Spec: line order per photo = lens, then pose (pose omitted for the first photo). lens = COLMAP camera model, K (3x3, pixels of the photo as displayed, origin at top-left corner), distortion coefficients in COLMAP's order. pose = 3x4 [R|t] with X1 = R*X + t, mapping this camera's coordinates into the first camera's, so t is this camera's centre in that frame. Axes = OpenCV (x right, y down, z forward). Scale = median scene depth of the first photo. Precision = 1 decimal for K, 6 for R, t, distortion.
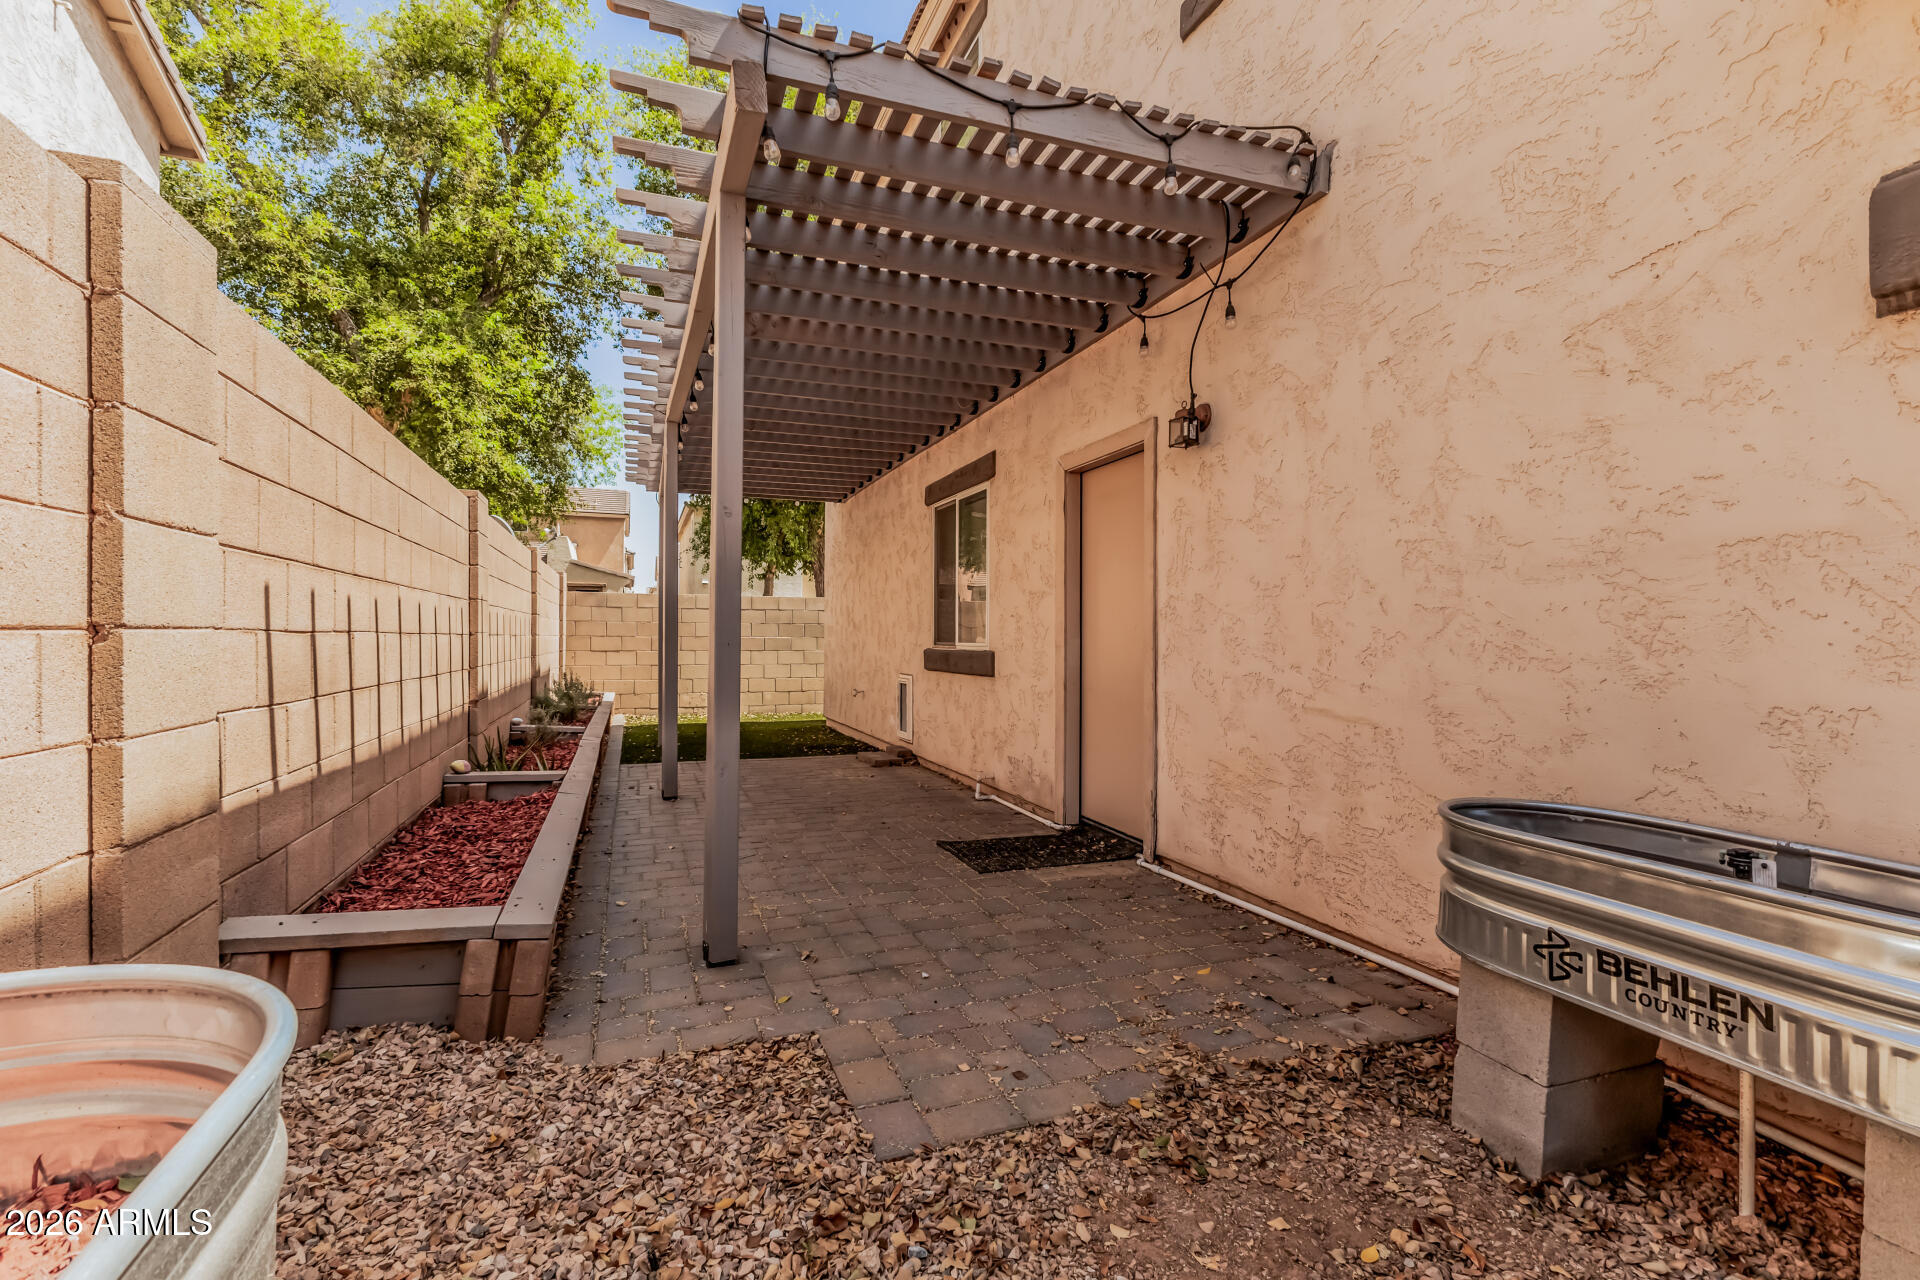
lens RADIAL K [[829.5, 0, 958.2], [0, 829.5, 644.5], [0, 0, 1]] dist [0.014762, -0.001084]
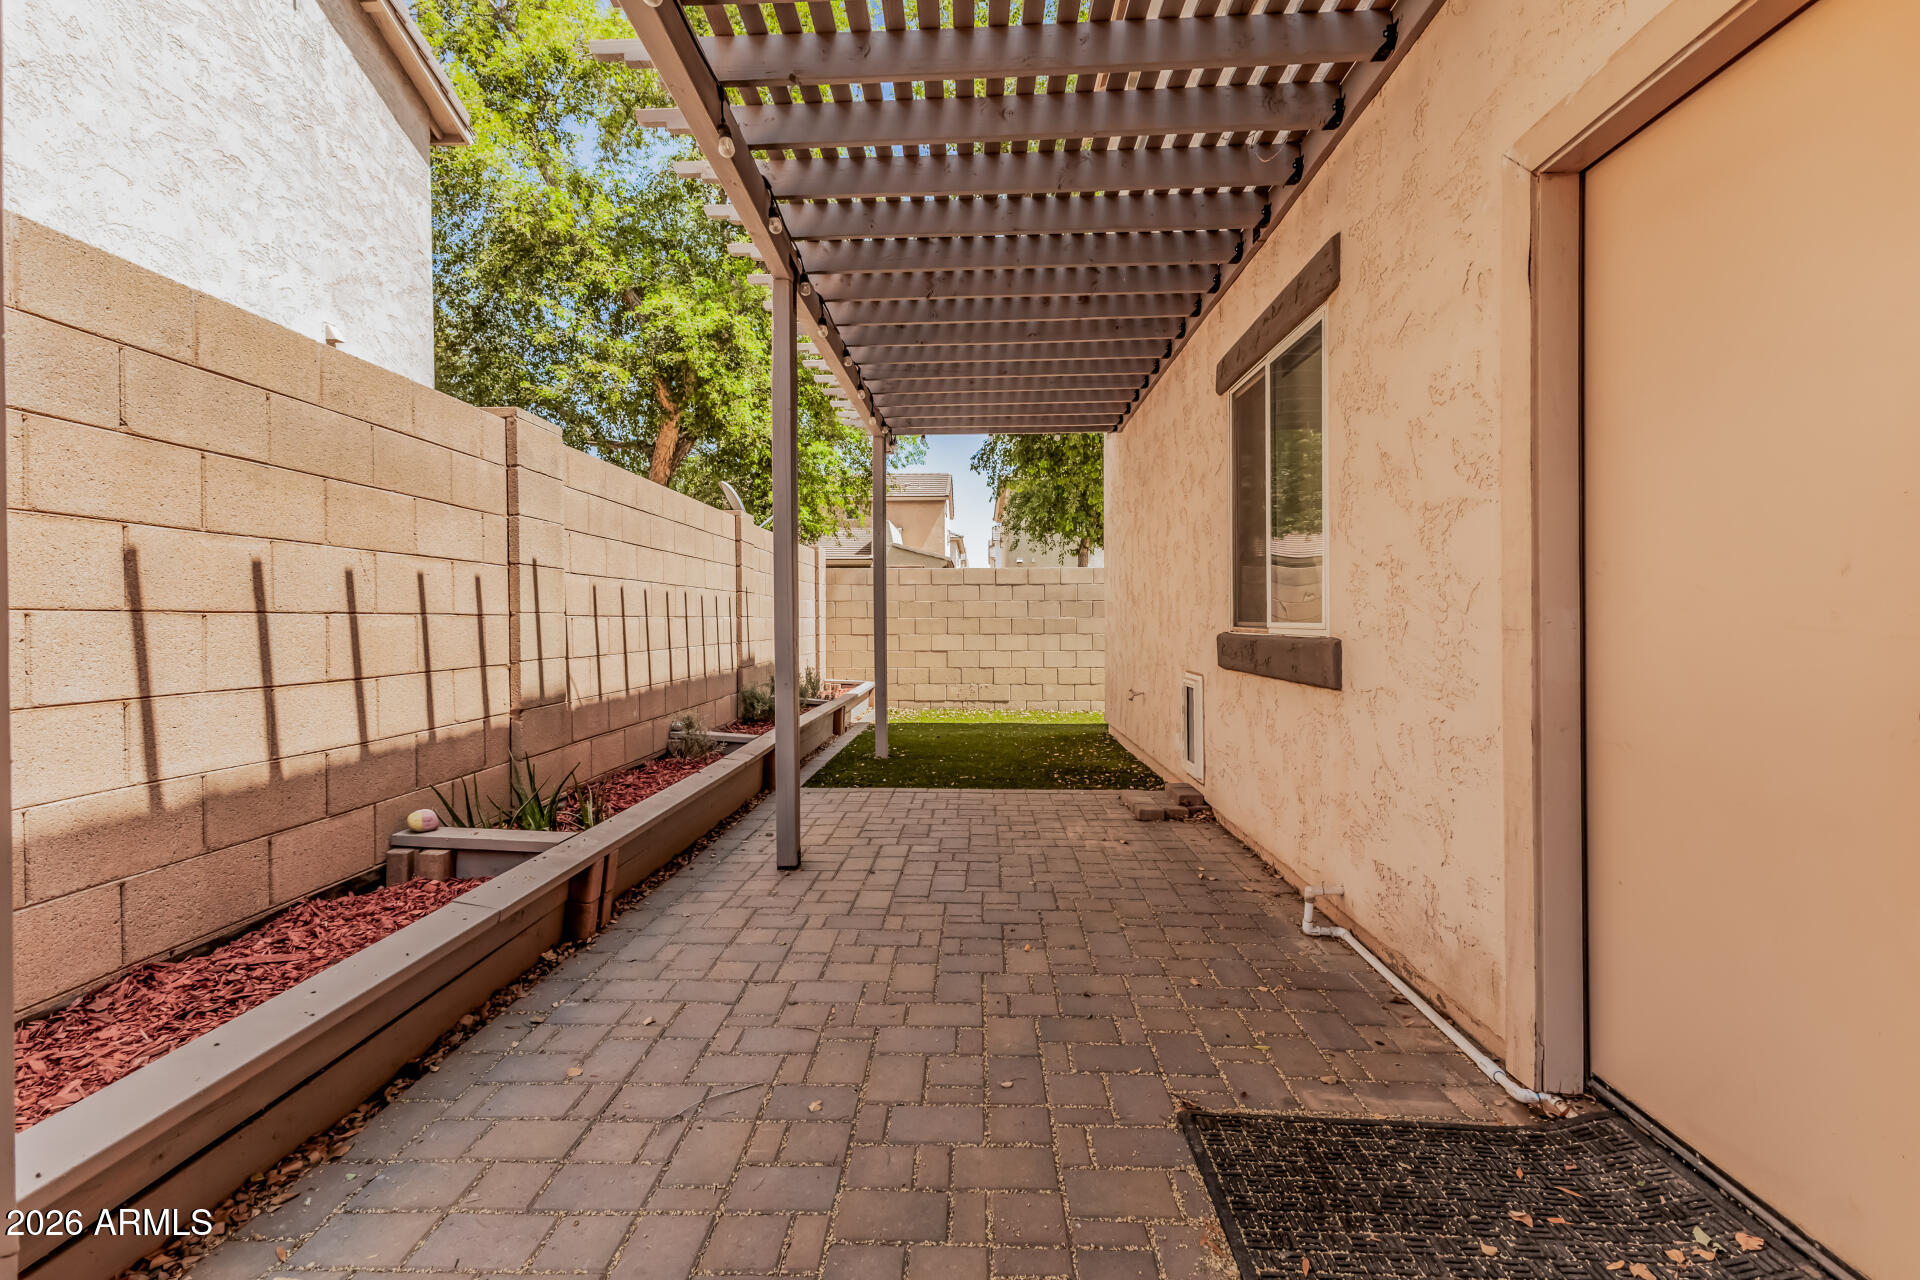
lens RADIAL K [[829.5, 0, 960.3], [0, 829.5, 614.8], [0, 0, 1]] dist [0.014762, -0.001084]
pose [[0.918864, -0.009805, -0.394454, 0.025229], [0.004619, 0.999890, -0.014094, -0.000423], [0.394548, 0.011128, 0.918808, 0.370009]]
